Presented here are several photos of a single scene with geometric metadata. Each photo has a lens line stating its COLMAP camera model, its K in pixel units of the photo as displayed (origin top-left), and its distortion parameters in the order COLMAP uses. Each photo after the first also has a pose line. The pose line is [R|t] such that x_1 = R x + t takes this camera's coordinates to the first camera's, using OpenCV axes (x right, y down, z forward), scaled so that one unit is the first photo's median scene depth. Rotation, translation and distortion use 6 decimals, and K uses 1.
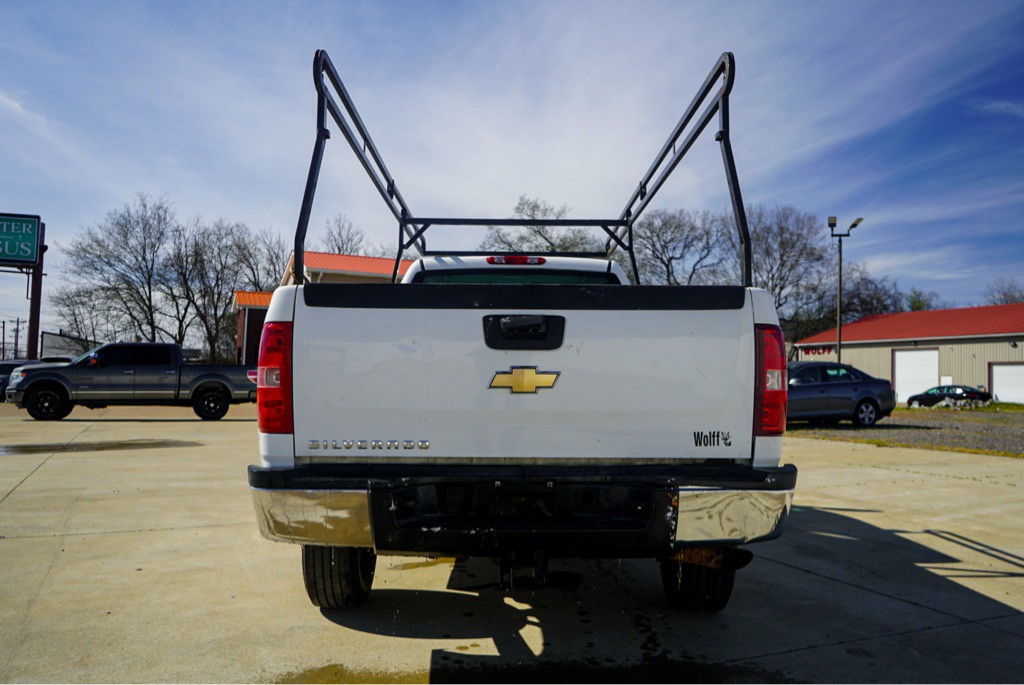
lens RADIAL K [[823.4, 0, 505.3], [0, 823.4, 342.8], [0, 0, 1]] dist [-0.009616, 0.009993]
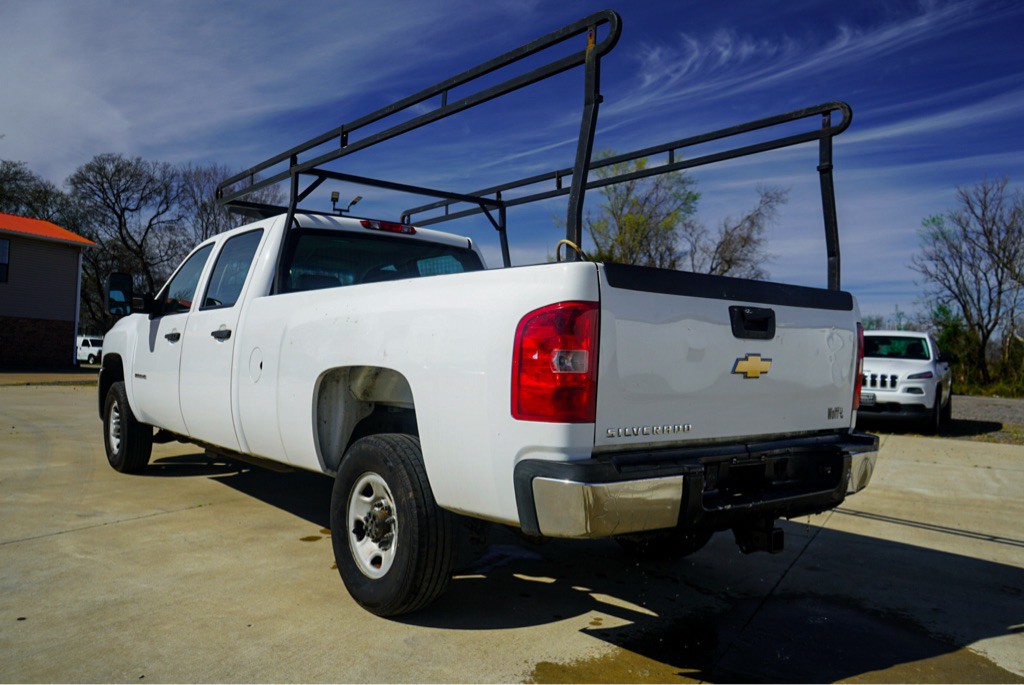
lens RADIAL K [[823.4, 0, 503.3], [0, 823.4, 338.0], [0, 0, 1]] dist [-0.009616, 0.009993]
pose [[0.786159, 0.023981, 0.617559, -0.900266], [-0.048080, 0.998592, 0.022430, -0.001253], [-0.616151, -0.047325, 0.786205, 0.325974]]
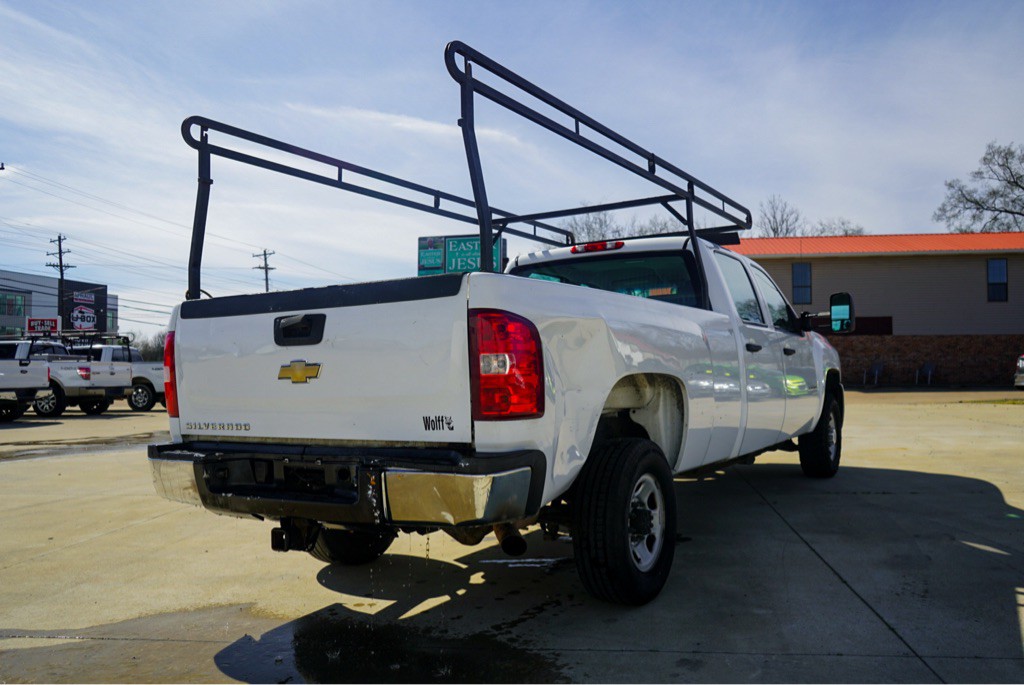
lens RADIAL K [[823.4, 0, 508.8], [0, 823.4, 342.9], [0, 0, 1]] dist [-0.009616, 0.009993]
pose [[0.851500, -0.045958, -0.522337, 0.852062], [0.053928, 0.998545, 0.000054, 0.020205], [0.521574, -0.028215, 0.852739, 0.164250]]
